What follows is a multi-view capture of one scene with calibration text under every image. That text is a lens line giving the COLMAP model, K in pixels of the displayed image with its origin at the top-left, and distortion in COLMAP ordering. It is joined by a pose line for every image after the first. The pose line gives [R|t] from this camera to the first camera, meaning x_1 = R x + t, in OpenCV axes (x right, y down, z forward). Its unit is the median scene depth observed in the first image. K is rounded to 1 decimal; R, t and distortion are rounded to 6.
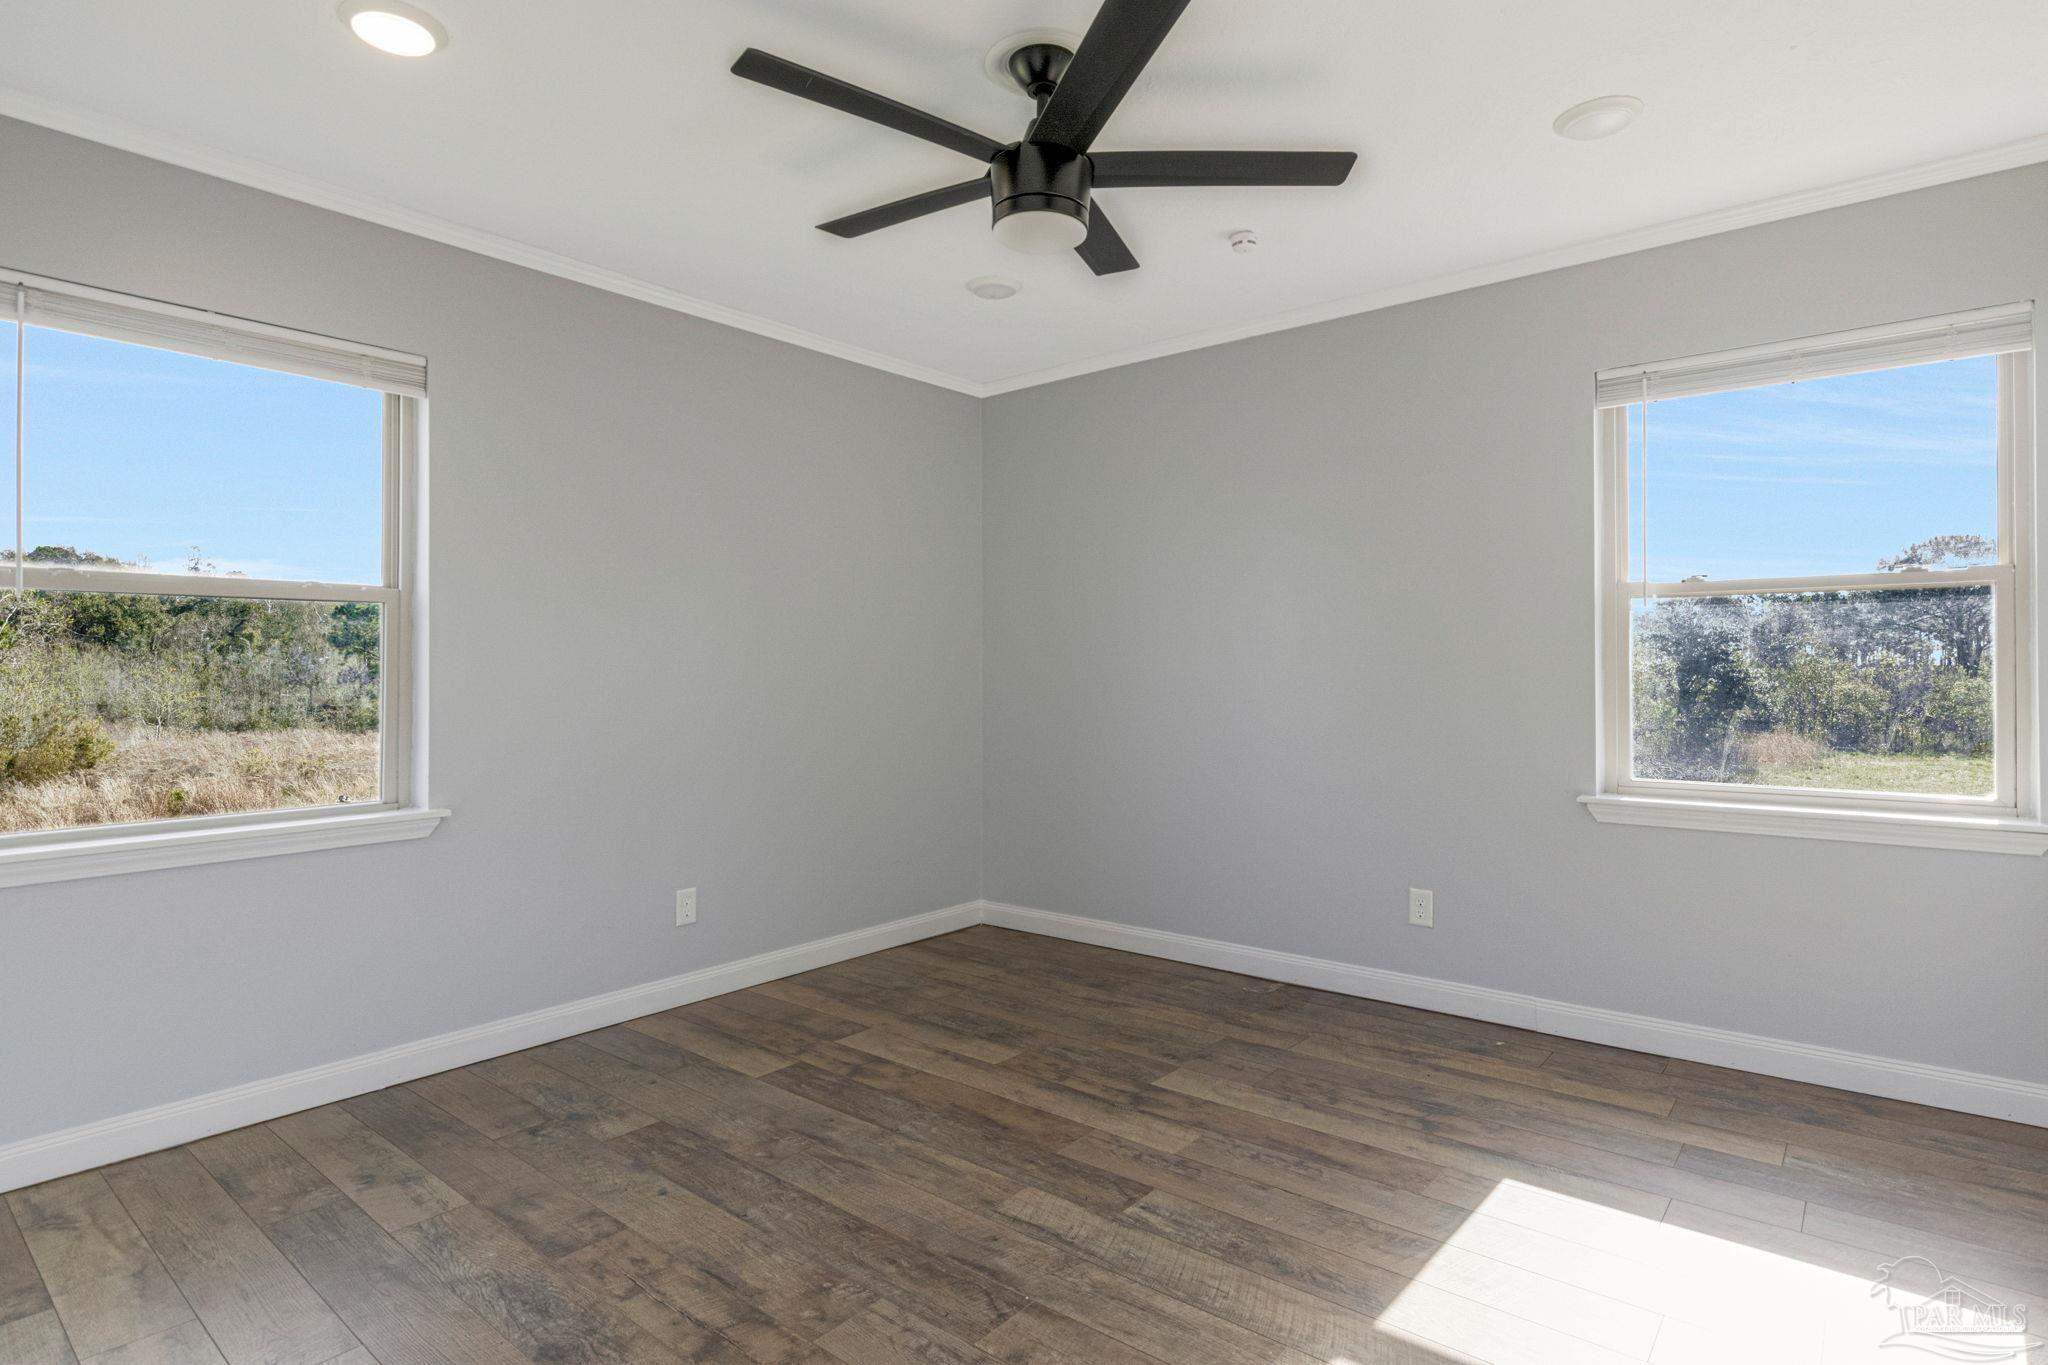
lens RADIAL K [[1068.3, 0, 1014.0], [0, 1068.3, 677.3], [0, 0, 1]] dist [-0.006586, -0.001206]
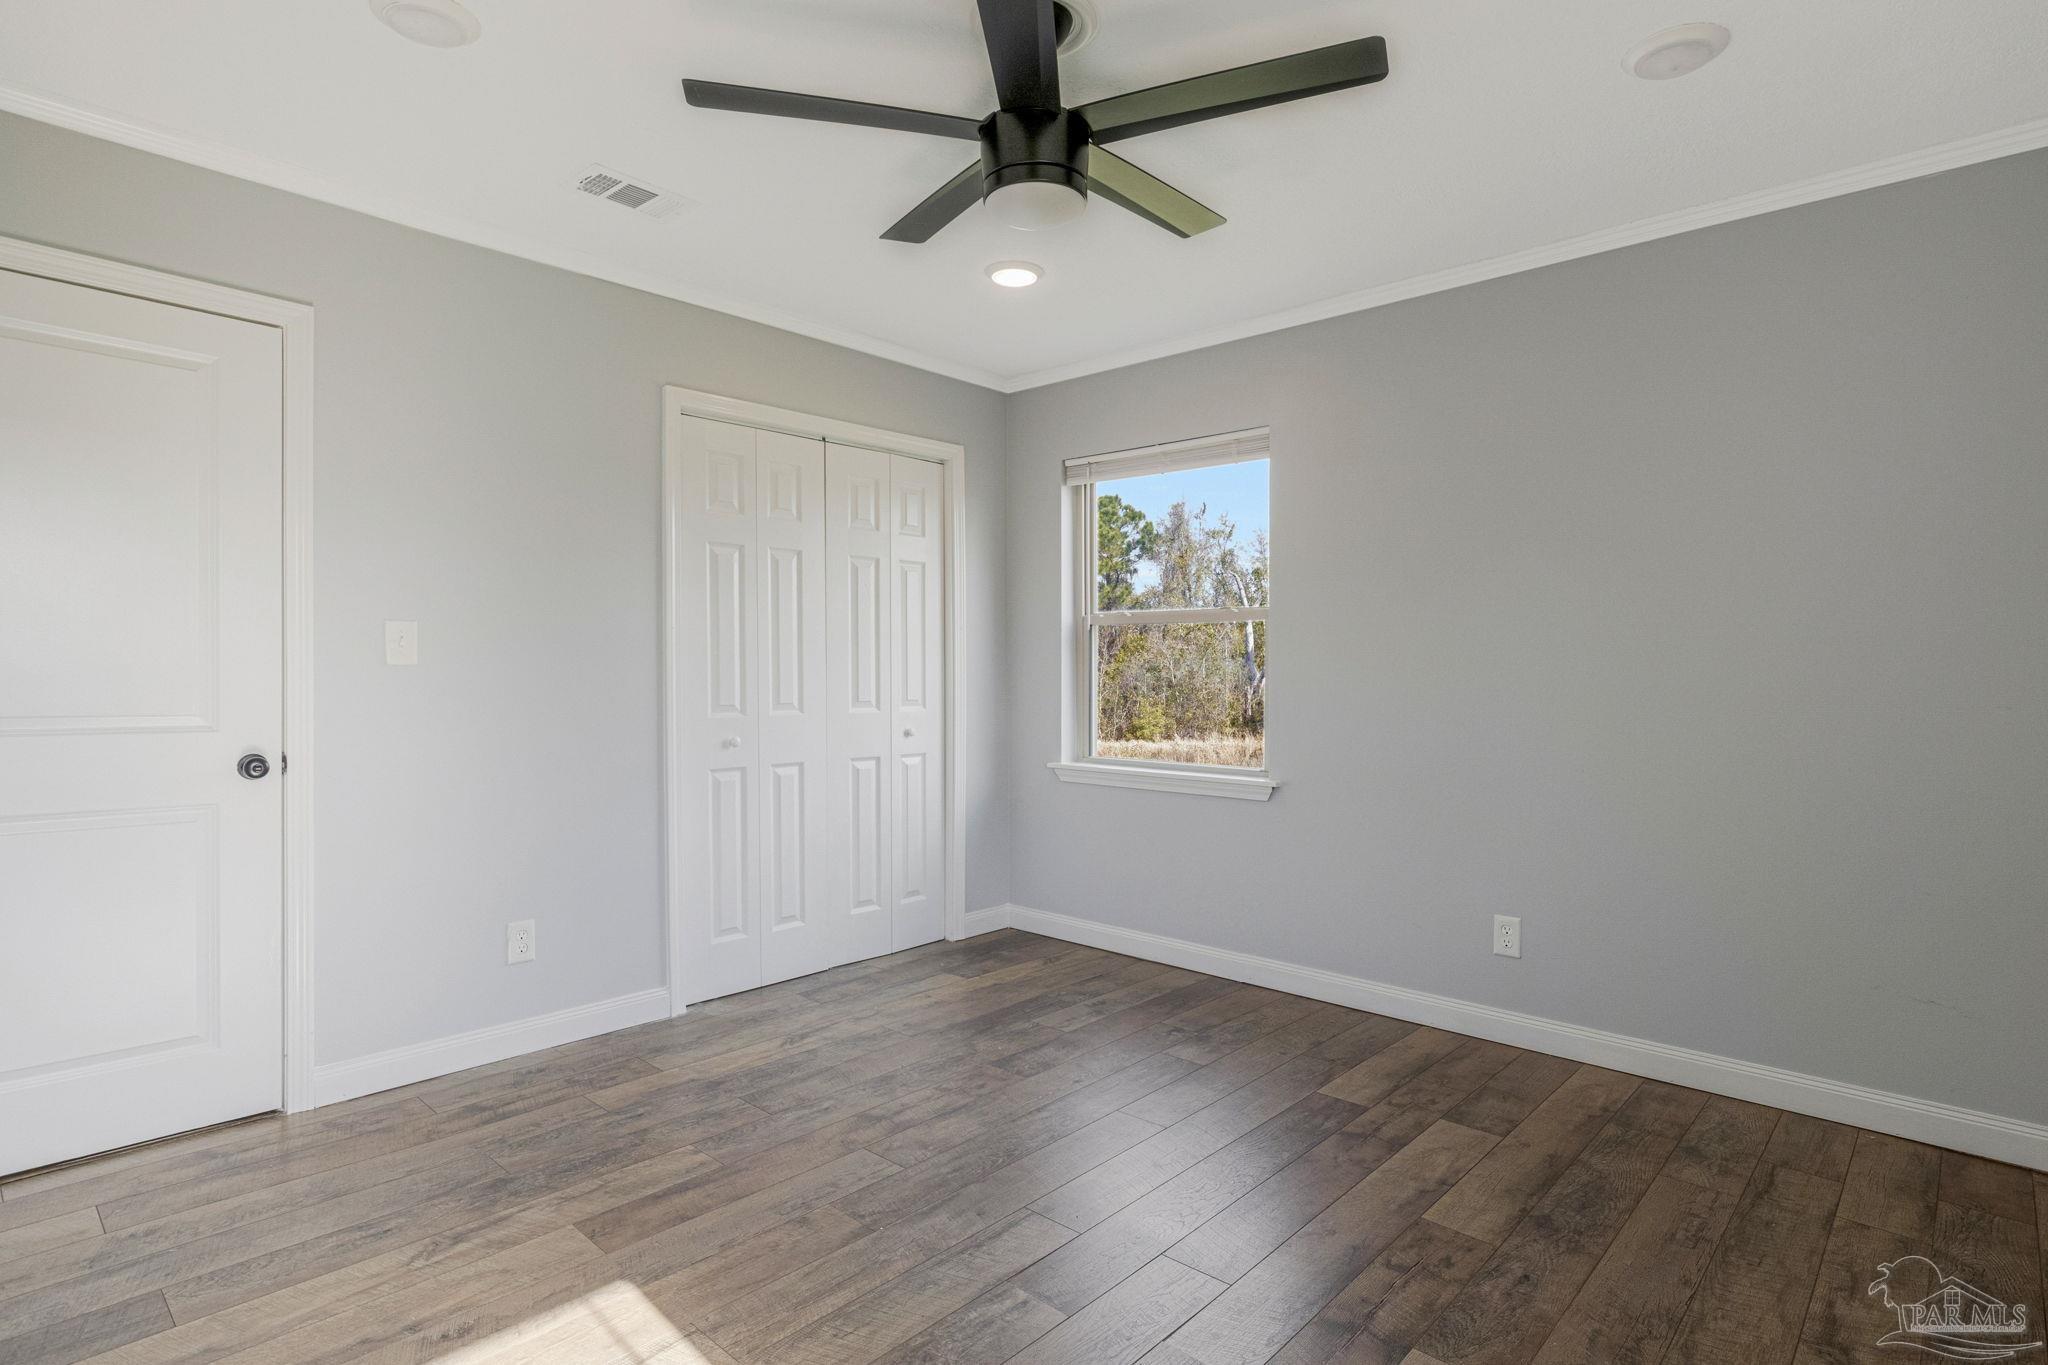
lens RADIAL K [[1026.1, 0, 1031.6], [0, 1026.1, 678.7], [0, 0, 1]] dist [0.000312, -0.000026]
pose [[-0.039638, 0.017341, -0.999064, 0.698156], [-0.005863, 0.999828, 0.017587, -0.021661], [0.999197, 0.006555, -0.039529, 0.758038]]
